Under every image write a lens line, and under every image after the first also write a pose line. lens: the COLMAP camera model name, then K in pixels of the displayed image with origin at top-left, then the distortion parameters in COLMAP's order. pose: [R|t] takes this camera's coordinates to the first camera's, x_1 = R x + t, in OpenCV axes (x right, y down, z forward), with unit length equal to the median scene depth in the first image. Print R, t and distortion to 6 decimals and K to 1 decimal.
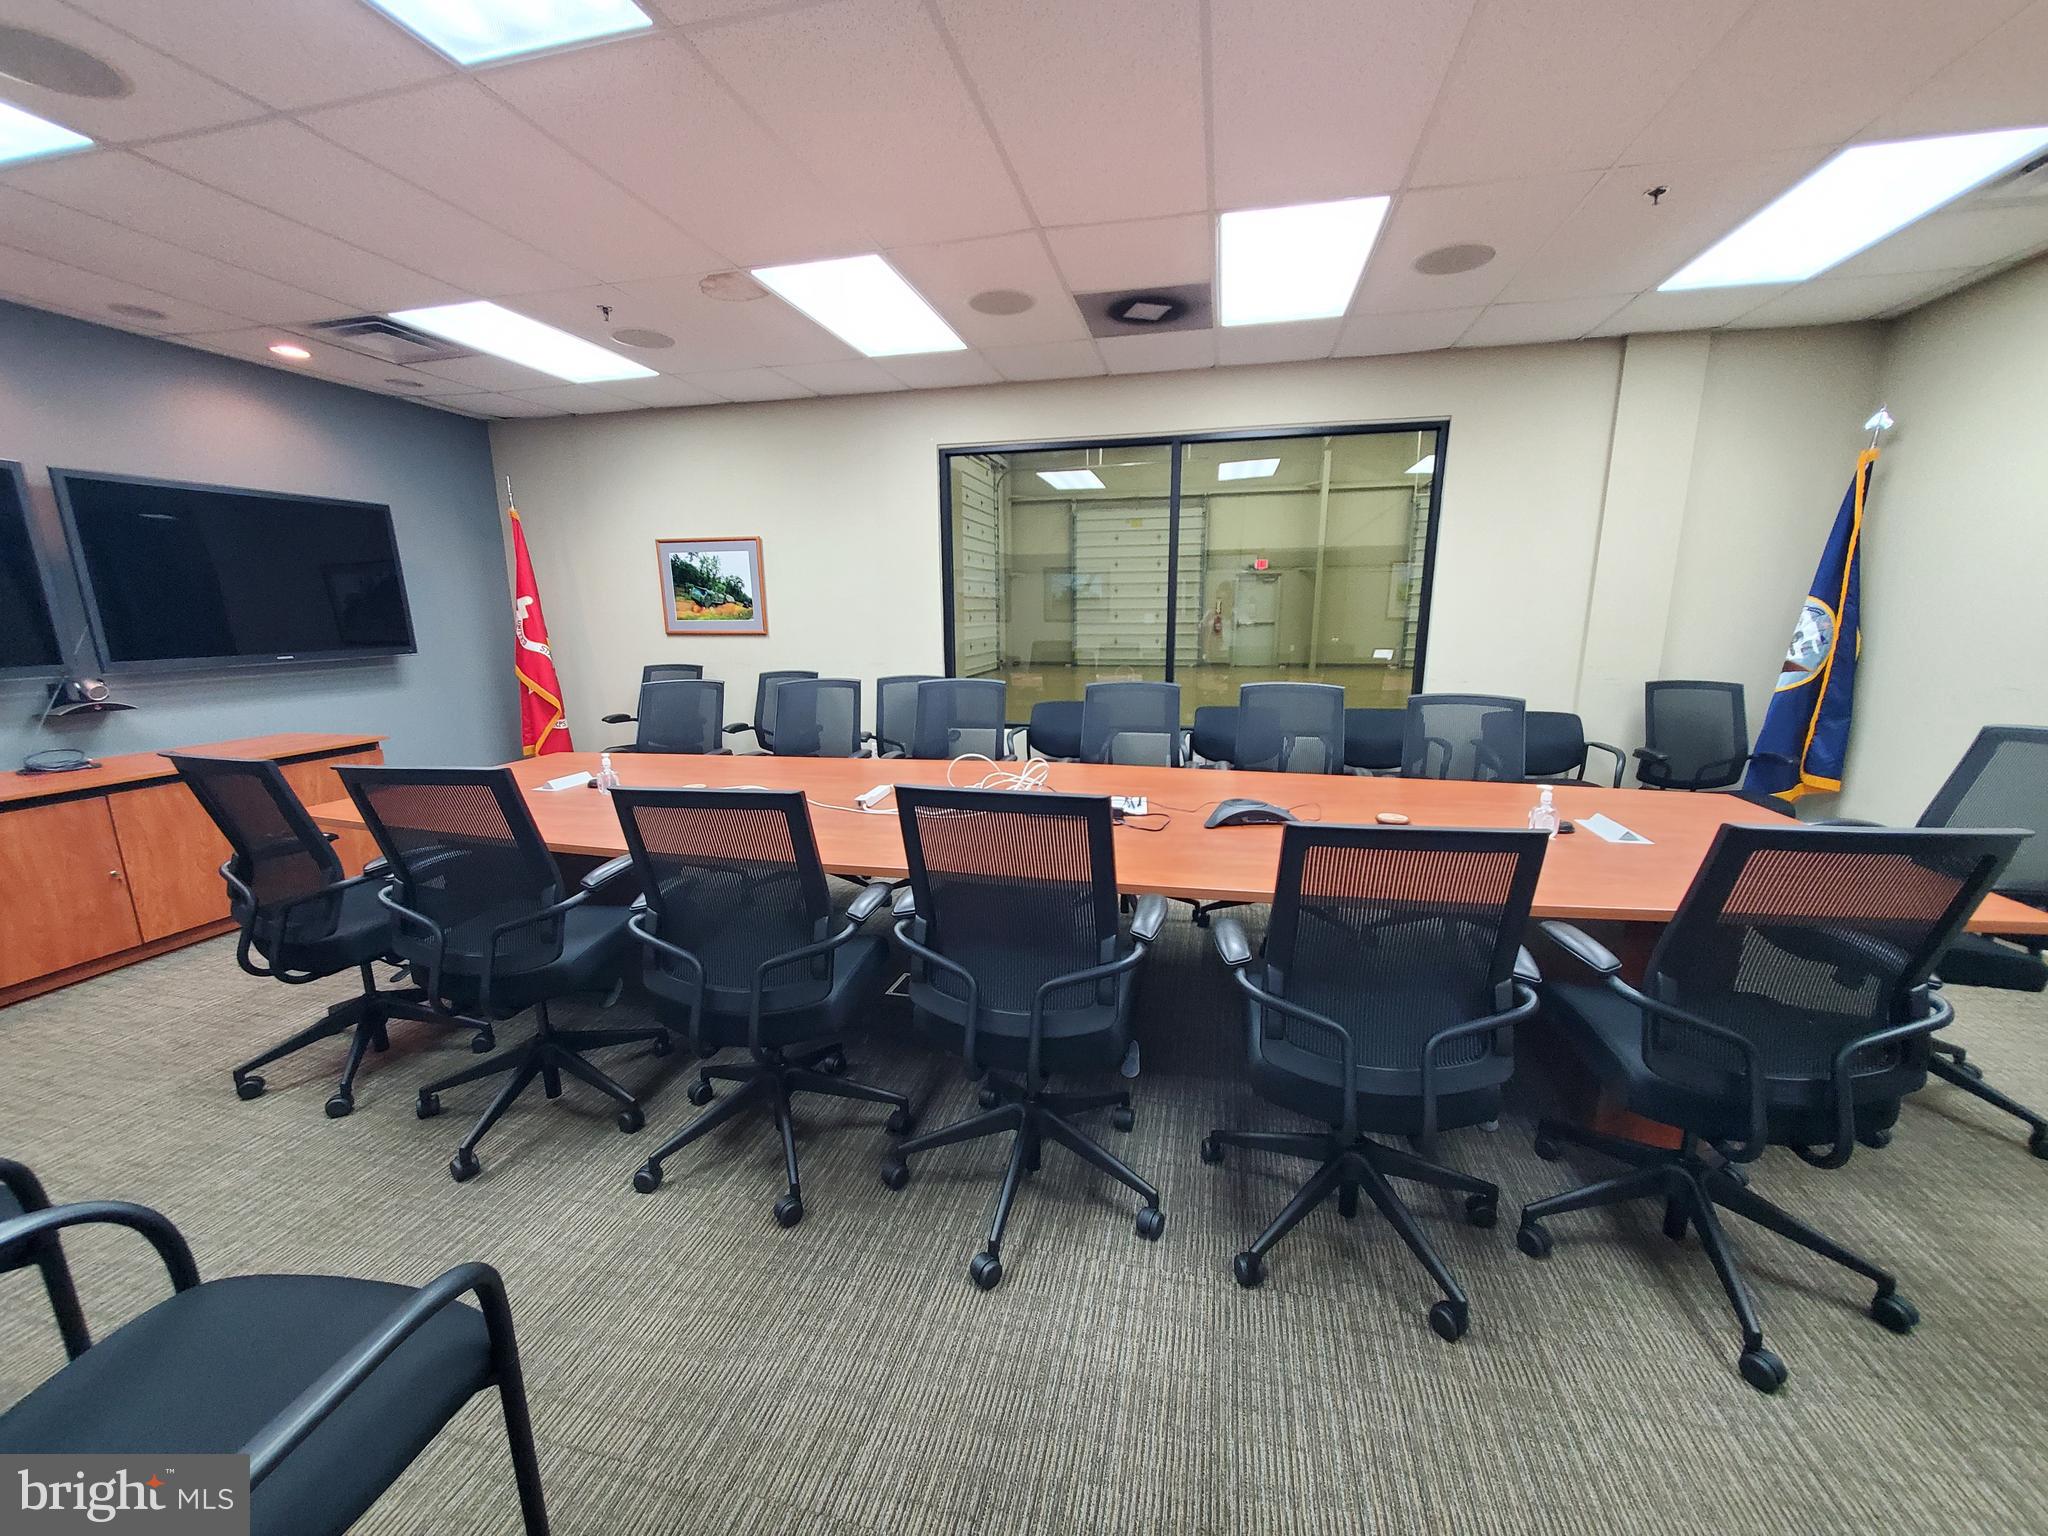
lens RADIAL K [[810.1, 0, 1031.4], [0, 810.1, 779.9], [0, 0, 1]] dist [-0.002942, -0.000192]
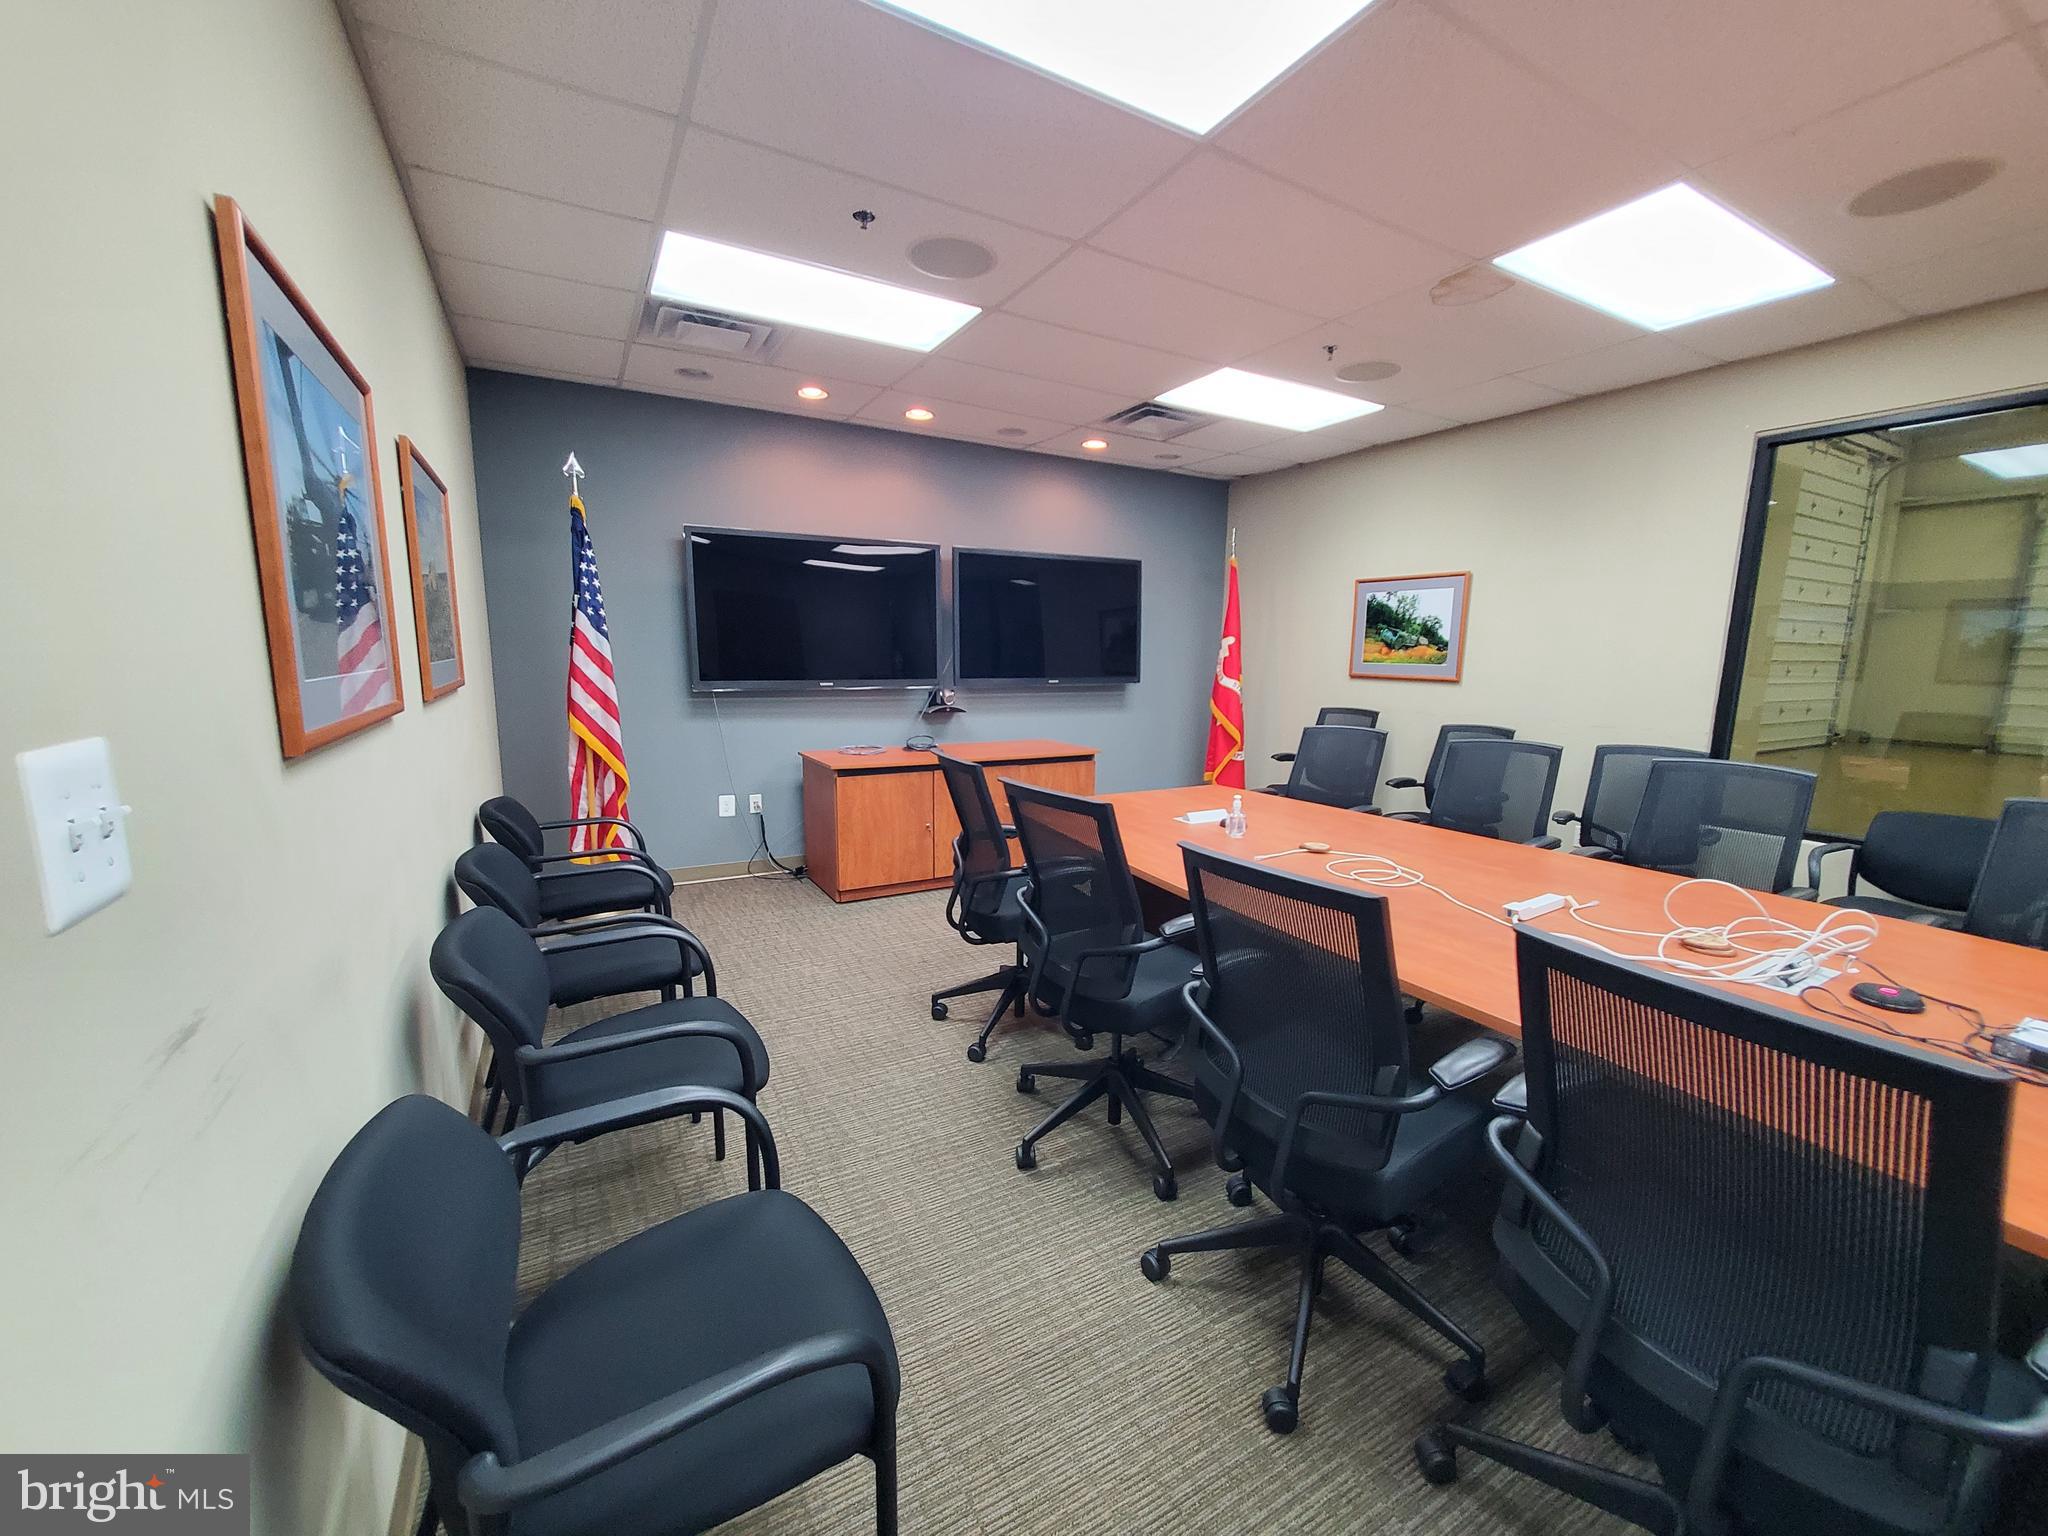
lens RADIAL K [[810.1, 0, 1031.4], [0, 810.1, 779.9], [0, 0, 1]] dist [-0.002942, -0.000192]
pose [[0.676846, 0.136931, -0.723277, 0.011522], [-0.172316, 0.984720, 0.025173, -0.027505], [0.715672, 0.107594, 0.690099, 0.117594]]
